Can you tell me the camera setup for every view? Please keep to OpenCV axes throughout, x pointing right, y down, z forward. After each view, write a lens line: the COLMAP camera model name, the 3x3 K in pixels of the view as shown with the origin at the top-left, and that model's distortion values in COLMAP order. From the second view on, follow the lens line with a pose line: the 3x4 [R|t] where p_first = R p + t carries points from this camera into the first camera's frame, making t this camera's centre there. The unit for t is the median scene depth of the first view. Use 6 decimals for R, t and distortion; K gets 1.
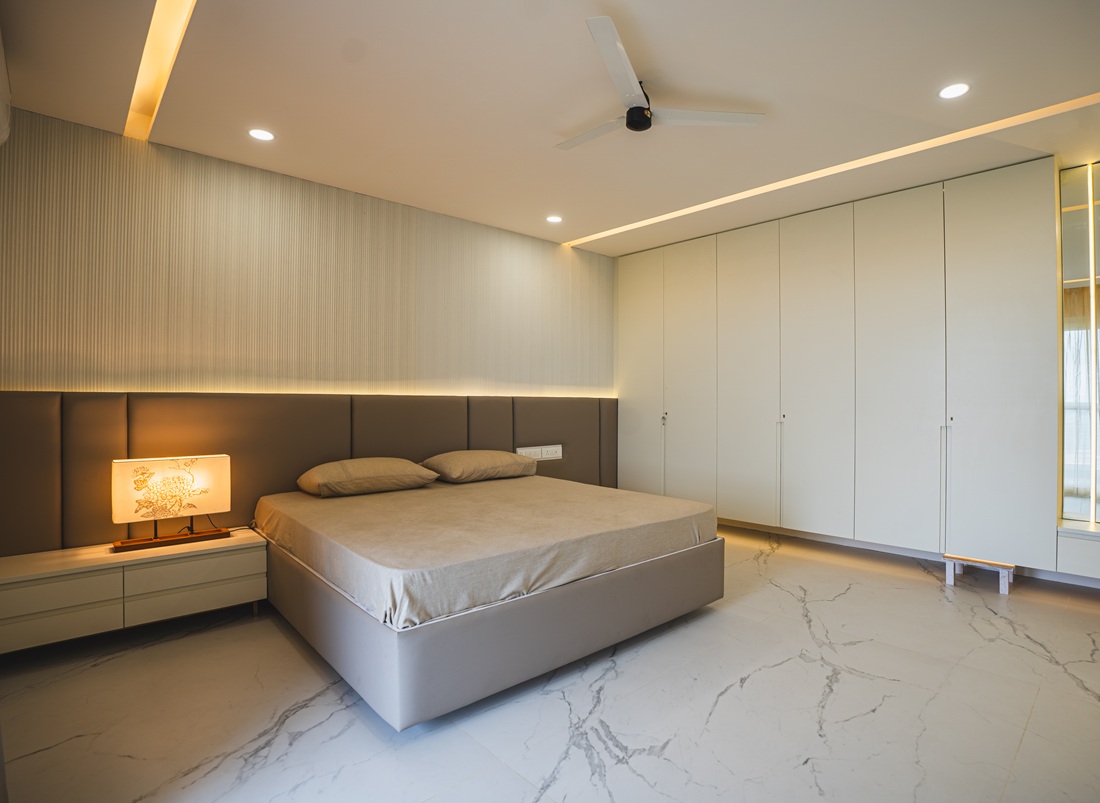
lens RADIAL K [[559.1, 0, 589.7], [0, 559.1, 402.1], [0, 0, 1]] dist [-0.061343, 0.001767]
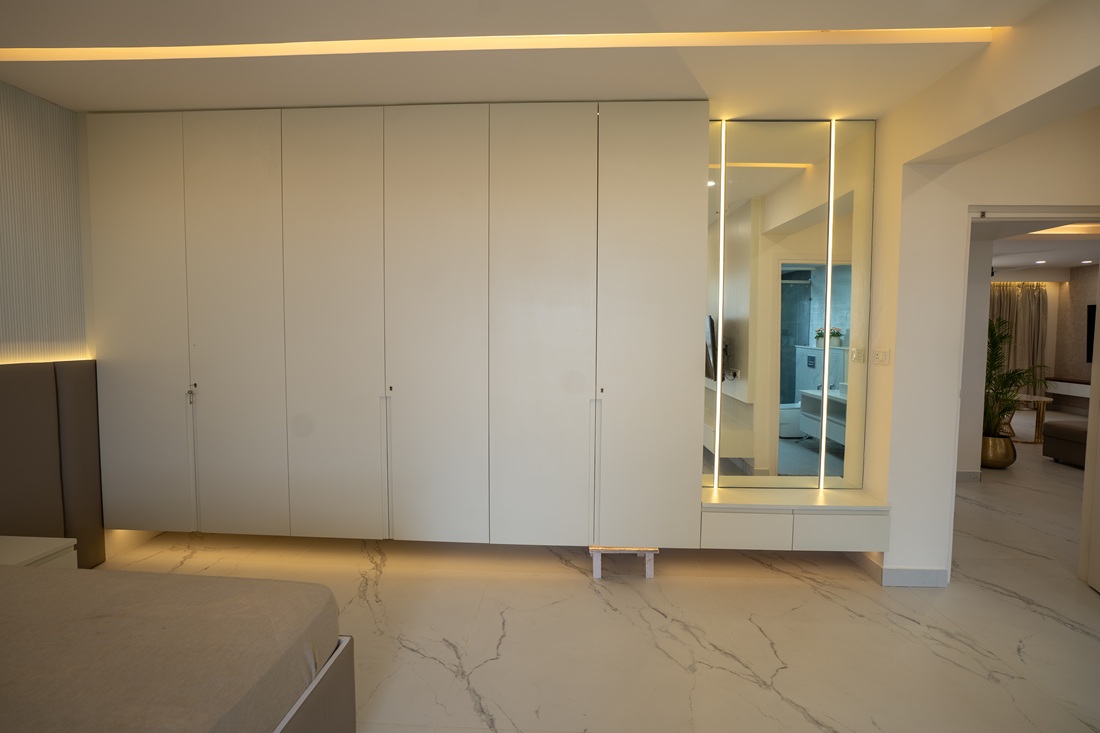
lens RADIAL K [[552.8, 0, 550.0], [0, 552.8, 366.5], [0, 0, 1]] dist [-0.001824, -0.000645]
pose [[0.736655, -0.040728, 0.675041, 0.016217], [-0.000170, 0.998174, 0.060409, -0.062944], [-0.676269, -0.044616, 0.735303, 0.416037]]
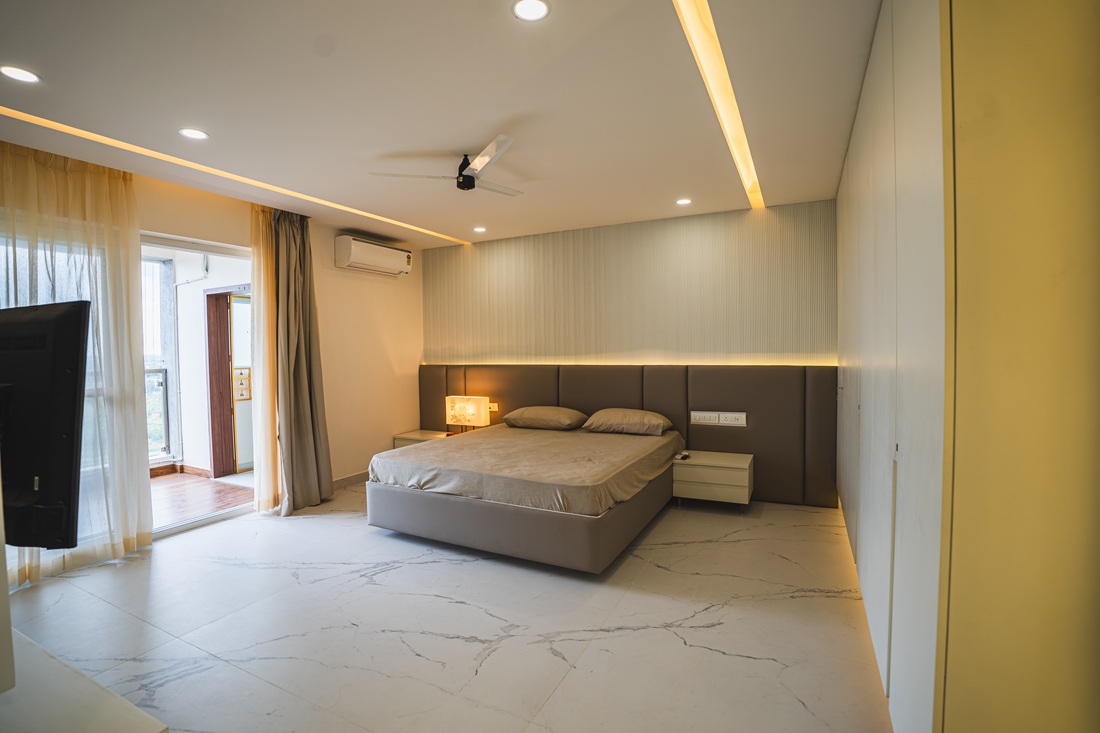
lens RADIAL K [[508.6, 0, 550.0], [0, 508.6, 366.5], [0, 0, 1]] dist [-0.054706, 0.000723]
pose [[0.319678, 0.027854, -0.947117, 1.110502], [0.019535, 0.999162, 0.035978, -0.073428], [0.947325, -0.030003, 0.318866, 0.630248]]
